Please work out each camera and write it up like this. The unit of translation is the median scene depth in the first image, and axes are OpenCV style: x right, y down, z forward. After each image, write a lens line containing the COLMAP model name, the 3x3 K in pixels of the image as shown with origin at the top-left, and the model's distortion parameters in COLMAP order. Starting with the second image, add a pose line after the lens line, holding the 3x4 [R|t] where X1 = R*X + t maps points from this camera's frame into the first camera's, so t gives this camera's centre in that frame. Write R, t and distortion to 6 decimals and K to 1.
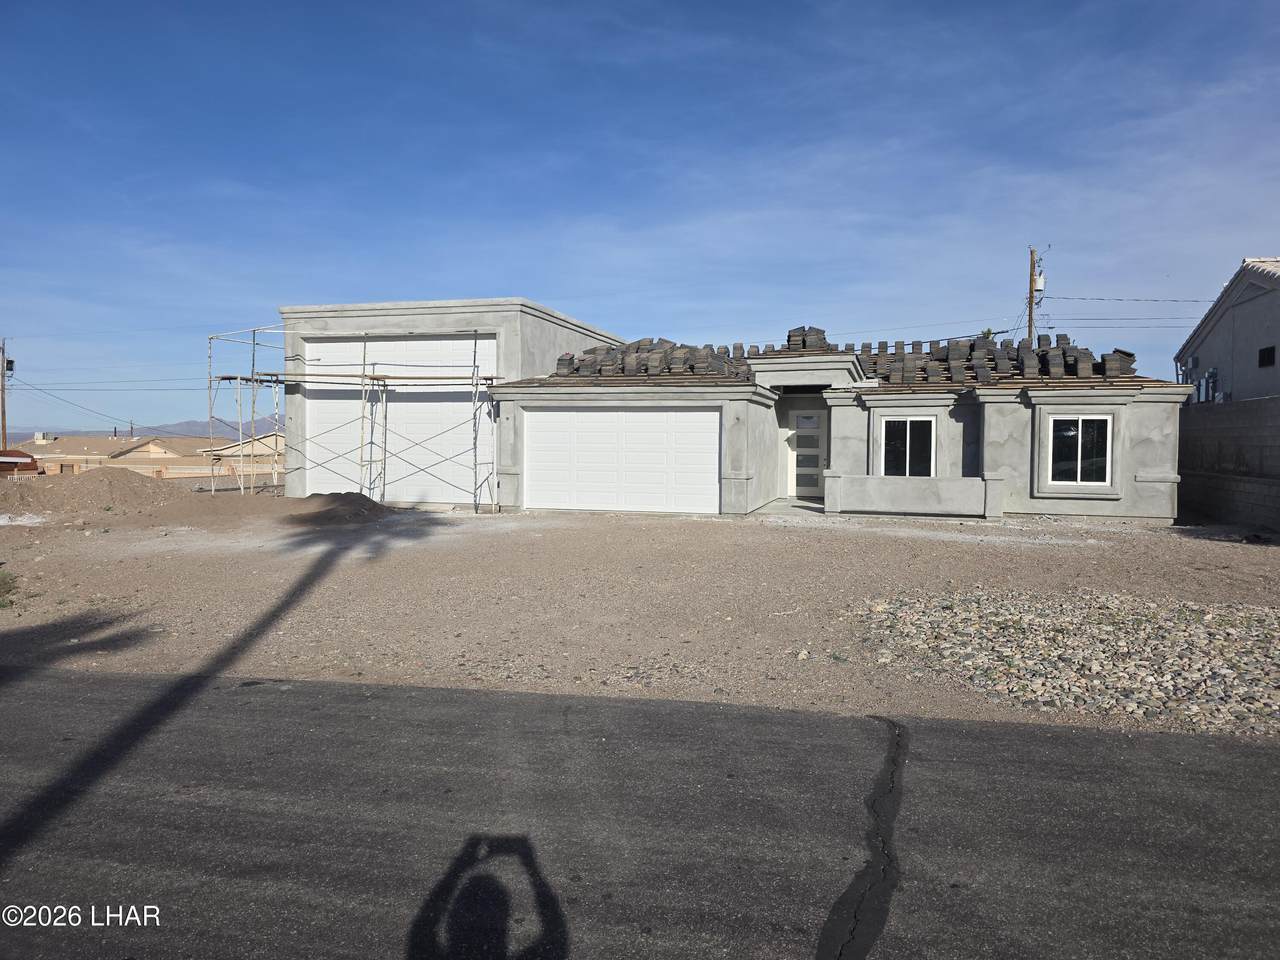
lens RADIAL K [[854.8, 0, 640.0], [0, 854.8, 480.0], [0, 0, 1]] dist [0.082907, -0.112559]
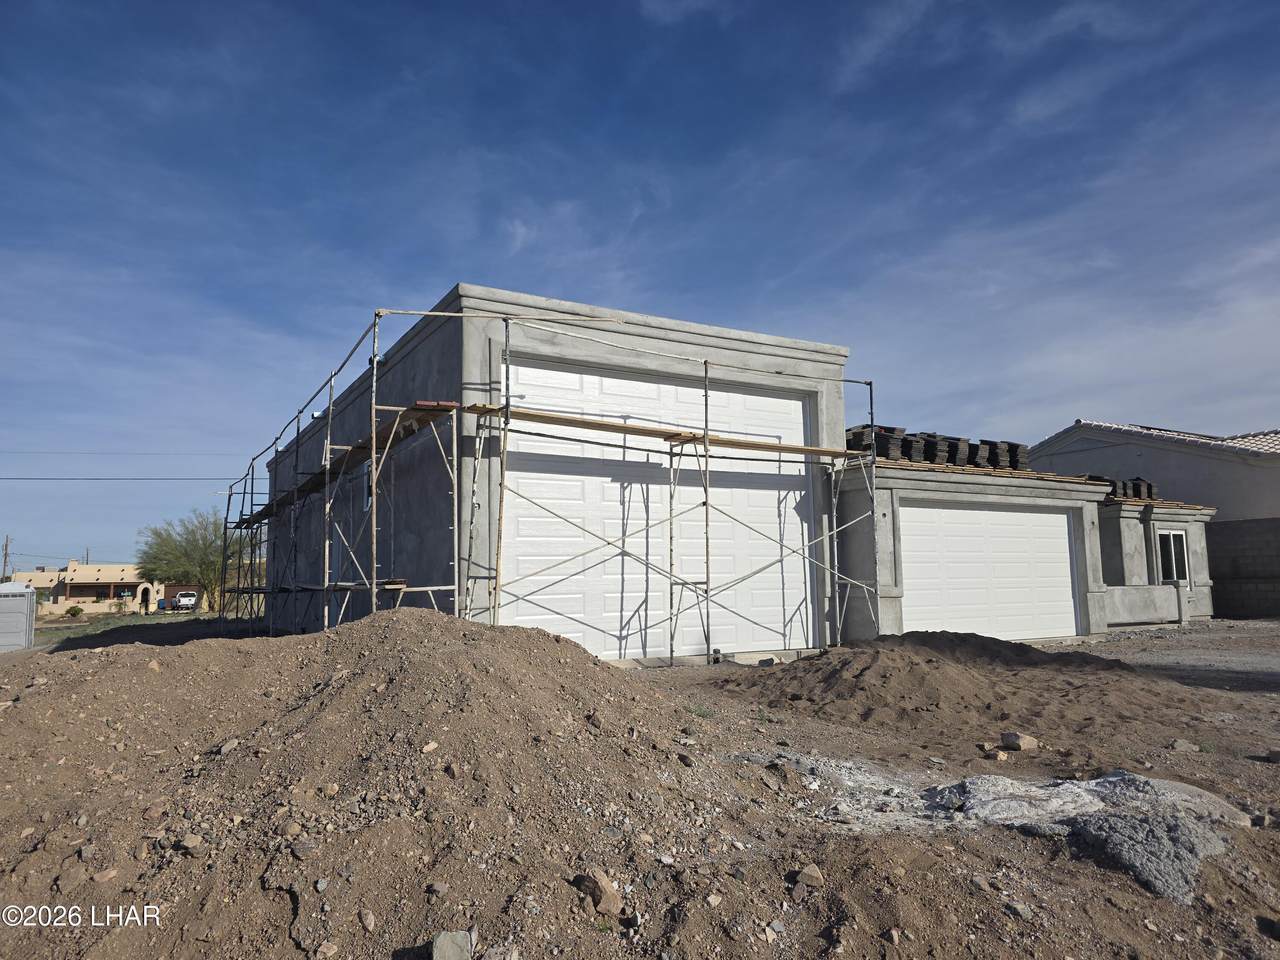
lens RADIAL K [[854.8, 0, 640.0], [0, 854.8, 480.0], [0, 0, 1]] dist [0.082907, -0.112559]
pose [[0.686037, 0.068274, 0.724356, -0.764625], [0.053056, 0.988242, -0.143397, -0.011061], [-0.725629, 0.136807, 0.674348, 0.657277]]
